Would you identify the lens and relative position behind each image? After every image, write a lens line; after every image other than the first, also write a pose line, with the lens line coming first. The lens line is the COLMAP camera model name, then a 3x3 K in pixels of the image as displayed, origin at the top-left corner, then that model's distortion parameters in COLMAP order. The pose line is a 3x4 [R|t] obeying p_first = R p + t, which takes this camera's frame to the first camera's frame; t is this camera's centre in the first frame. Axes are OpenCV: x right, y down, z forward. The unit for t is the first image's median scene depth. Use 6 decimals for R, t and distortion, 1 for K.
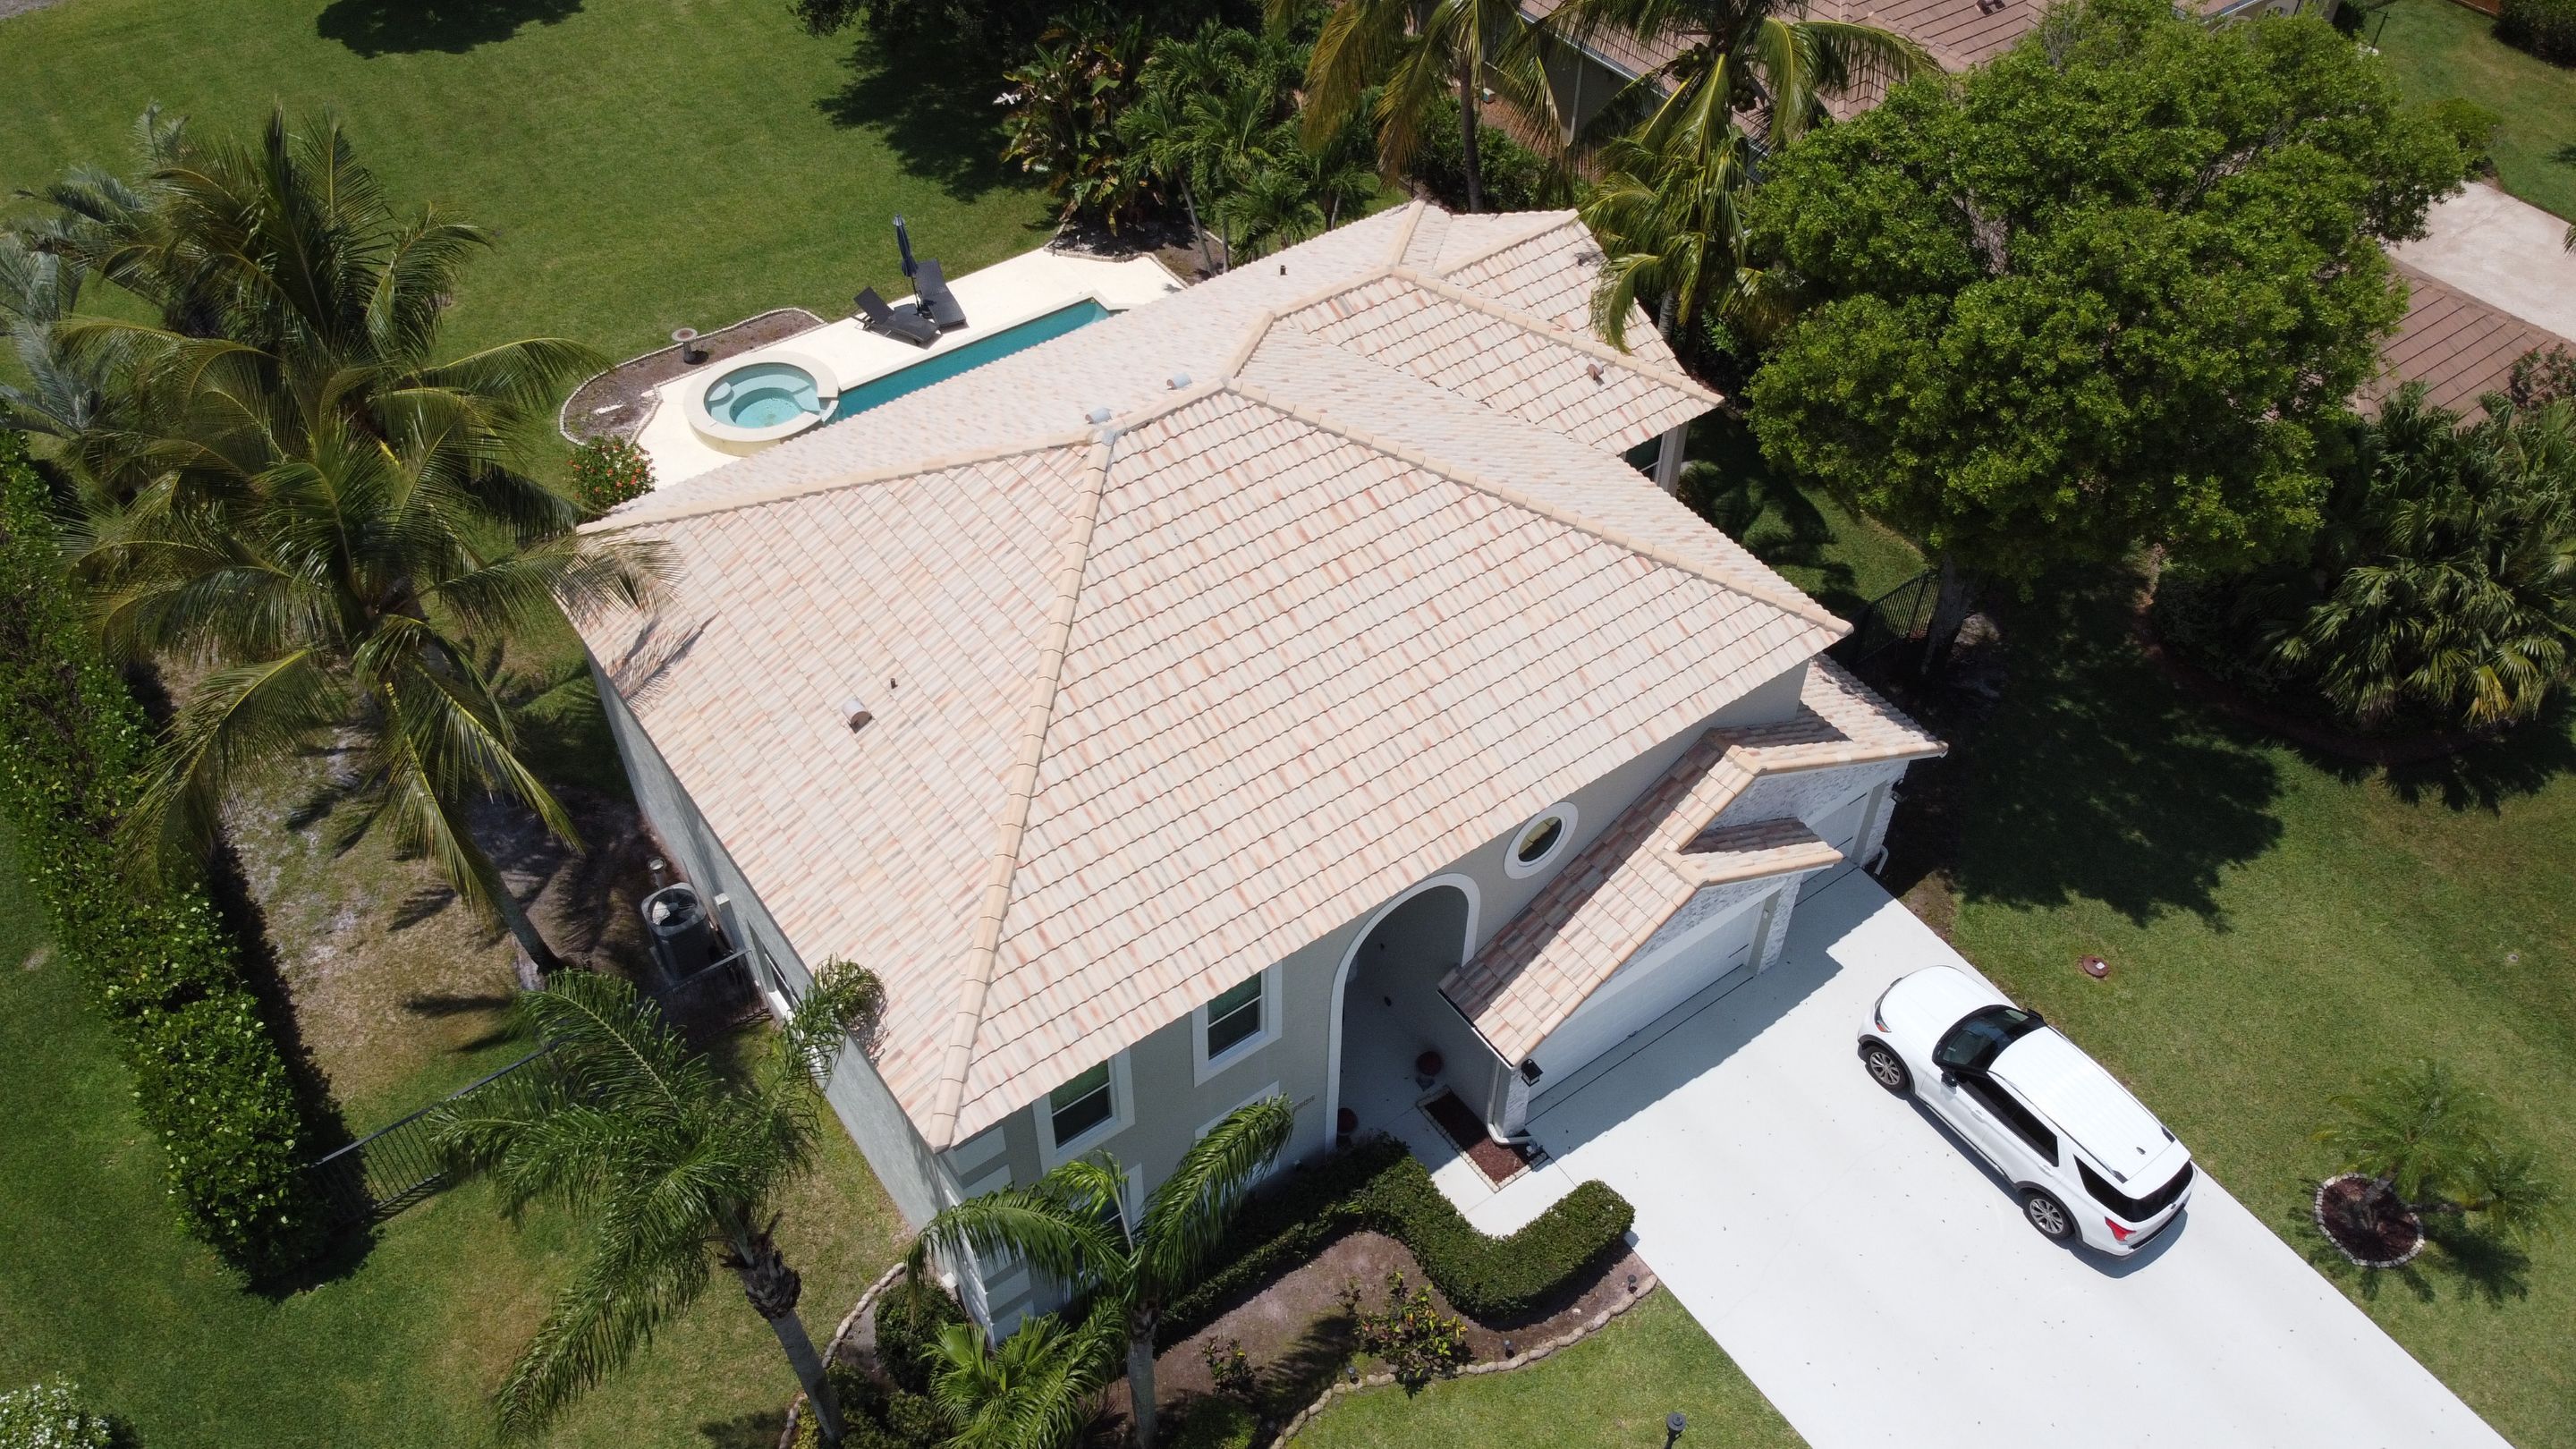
lens RADIAL K [[1962.2, 0, 1276.3], [0, 1962.2, 708.4], [0, 0, 1]] dist [0.004587, -0.004915]
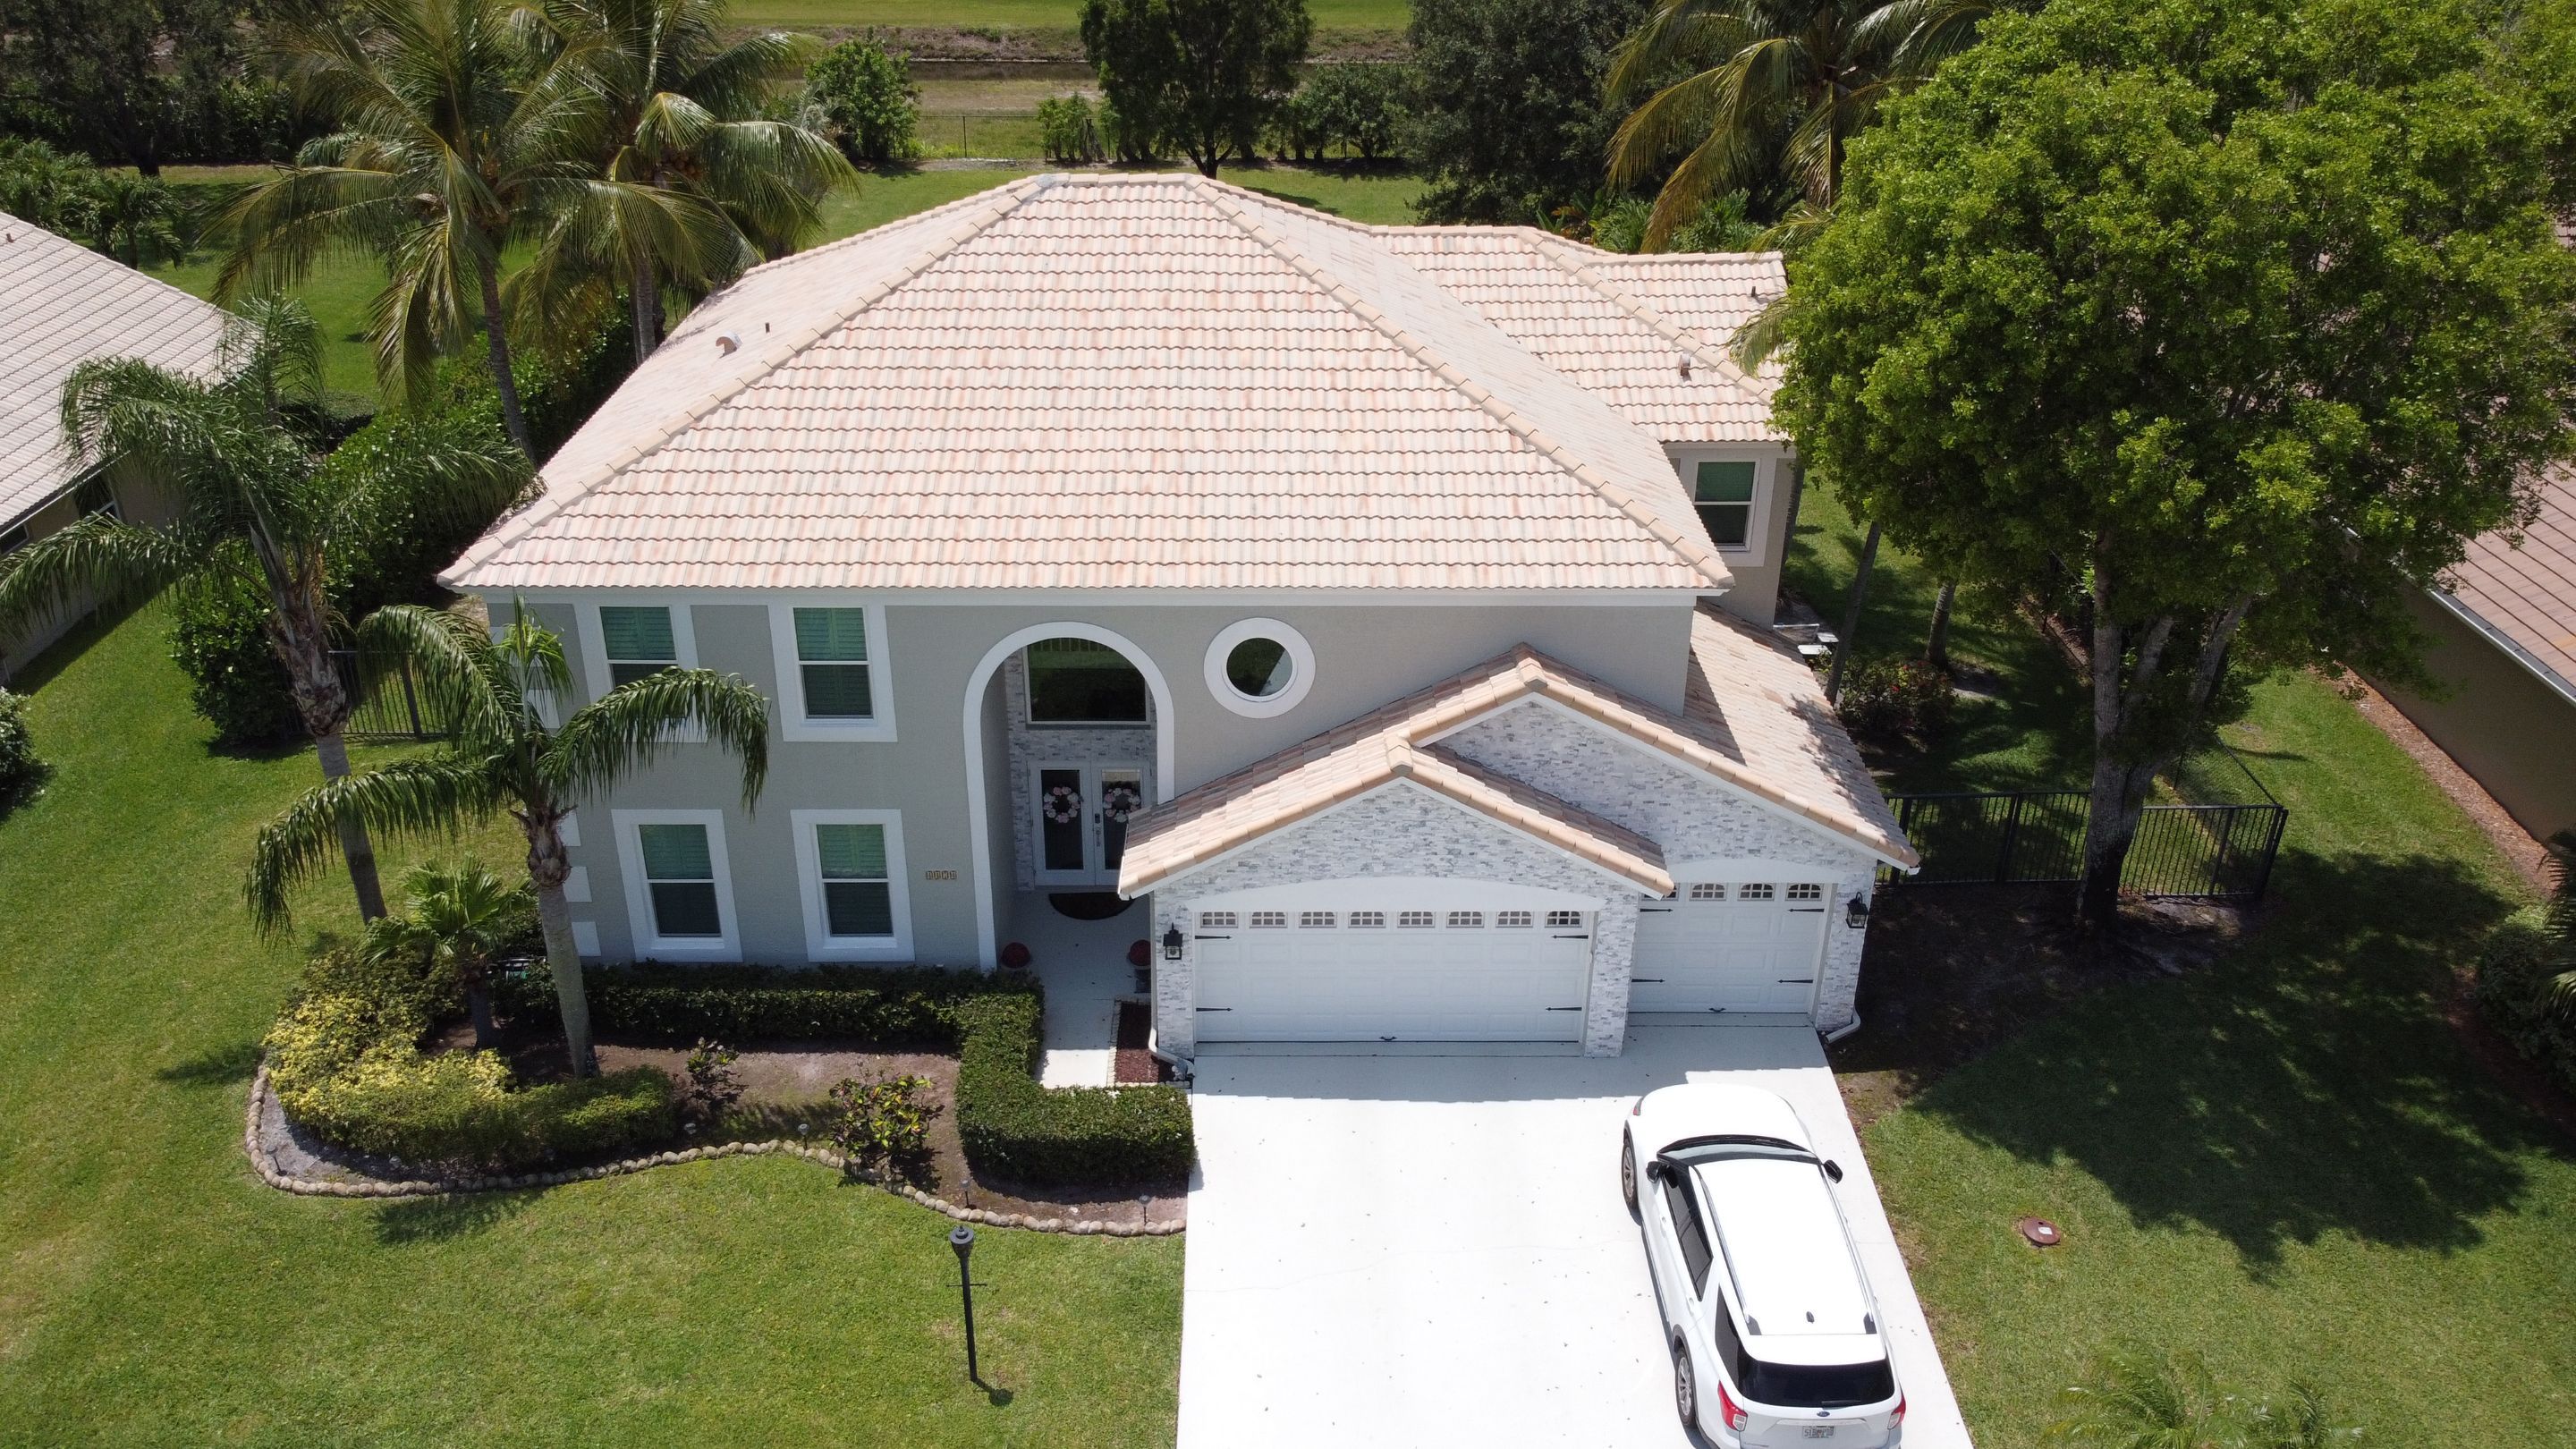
lens RADIAL K [[1962.2, 0, 1276.3], [0, 1962.2, 708.4], [0, 0, 1]] dist [0.004587, -0.004915]
pose [[0.817997, 0.263206, -0.511473, 0.576328], [-0.408774, 0.891571, -0.194946, 0.243641], [0.404703, 0.368542, 0.836894, 0.275429]]
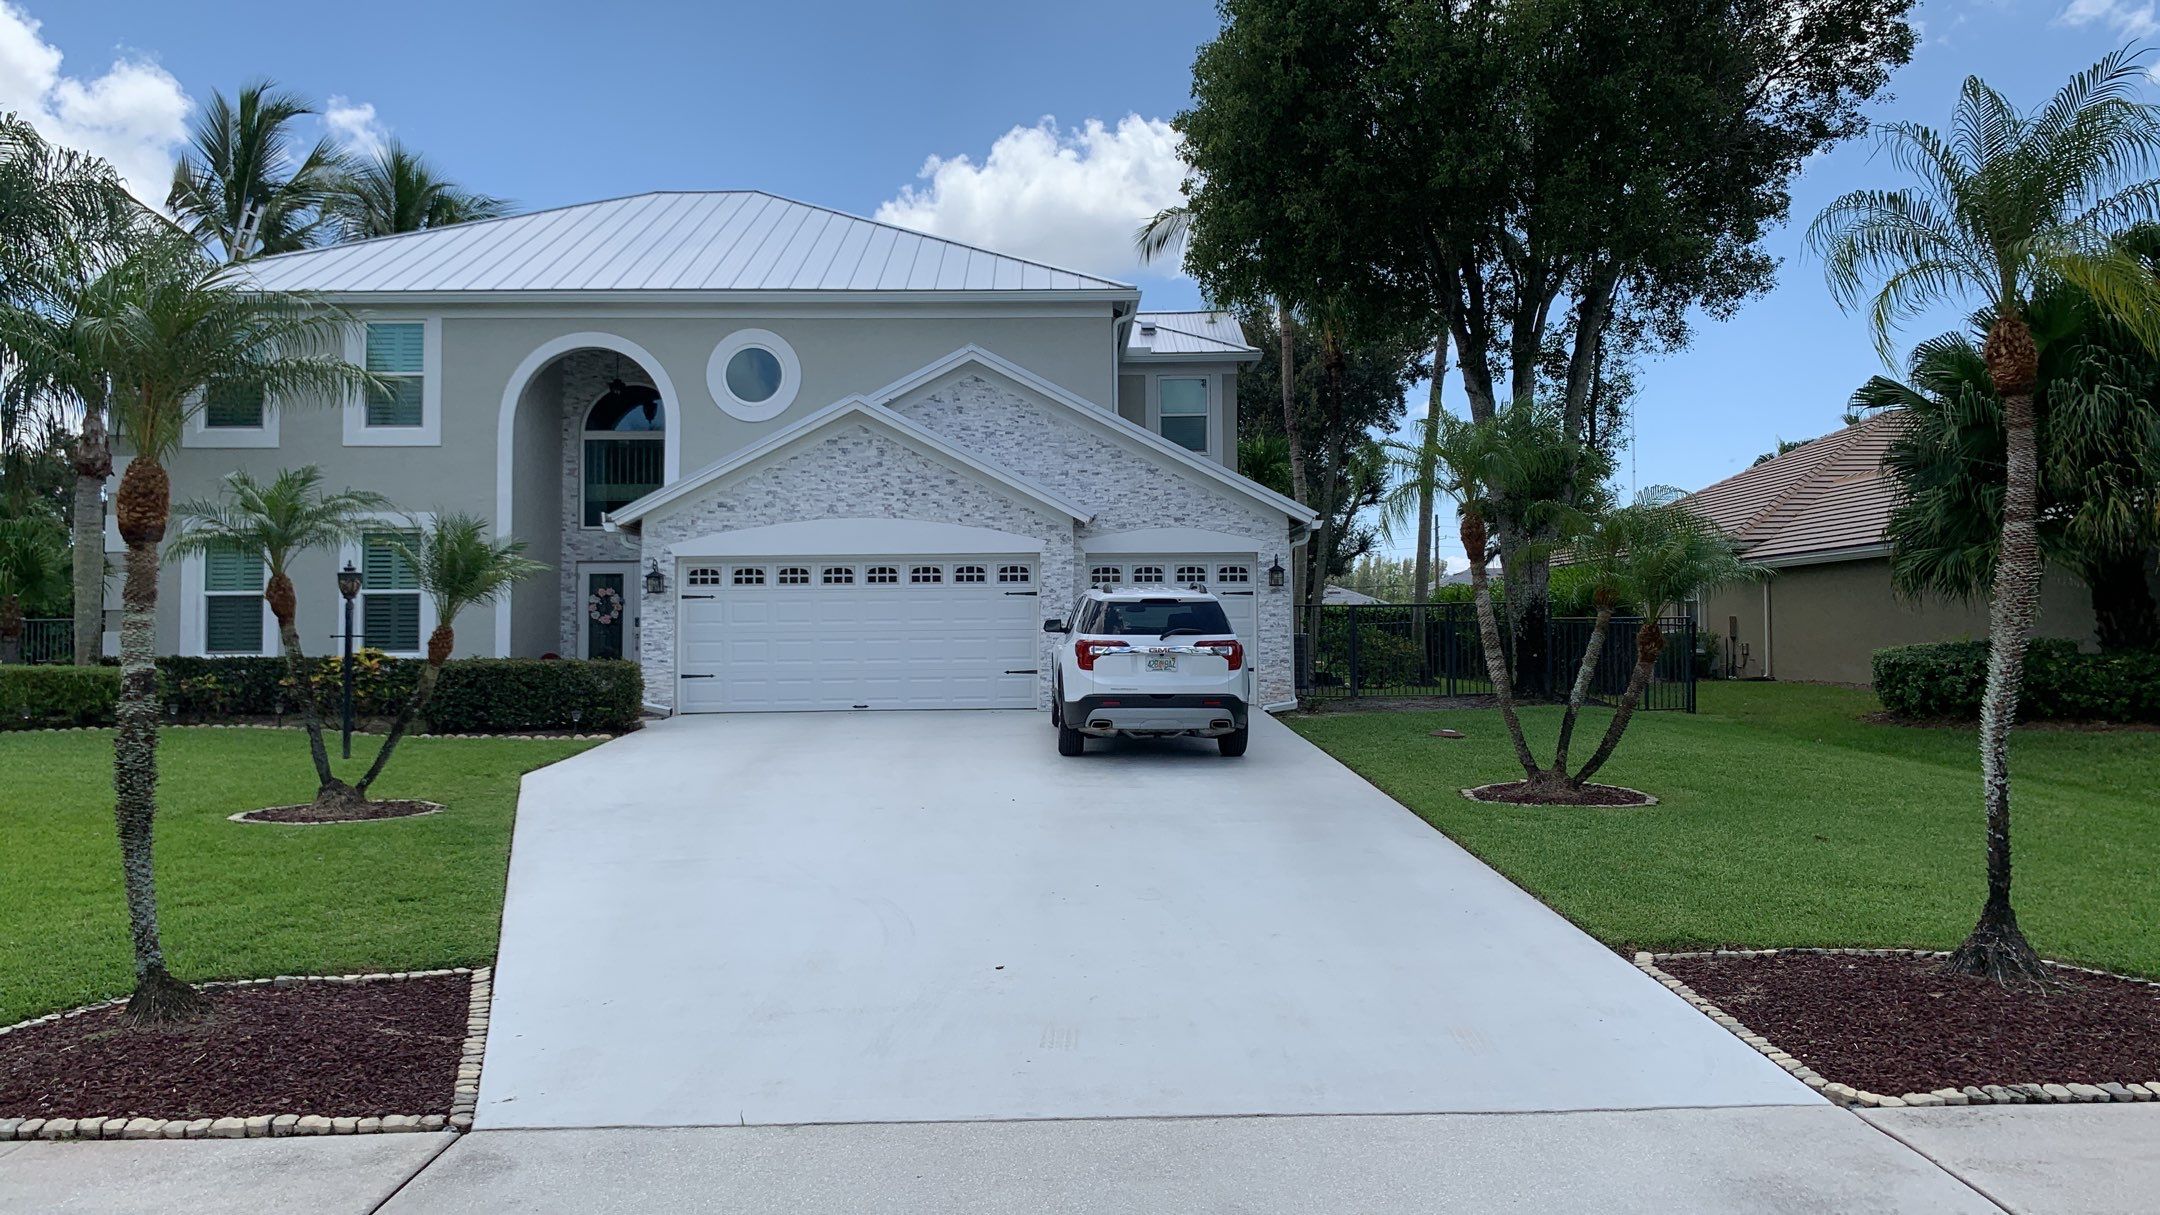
lens RADIAL K [[1603.1, 0, 1081.4], [0, 1603.1, 558.1], [0, 0, 1]] dist [0.119569, -0.155778]
pose [[0.824691, -0.033294, -0.564603, 0.739944], [-0.393845, 0.682651, -0.615528, 0.578394], [0.405920, 0.729986, 0.549863, 0.656508]]
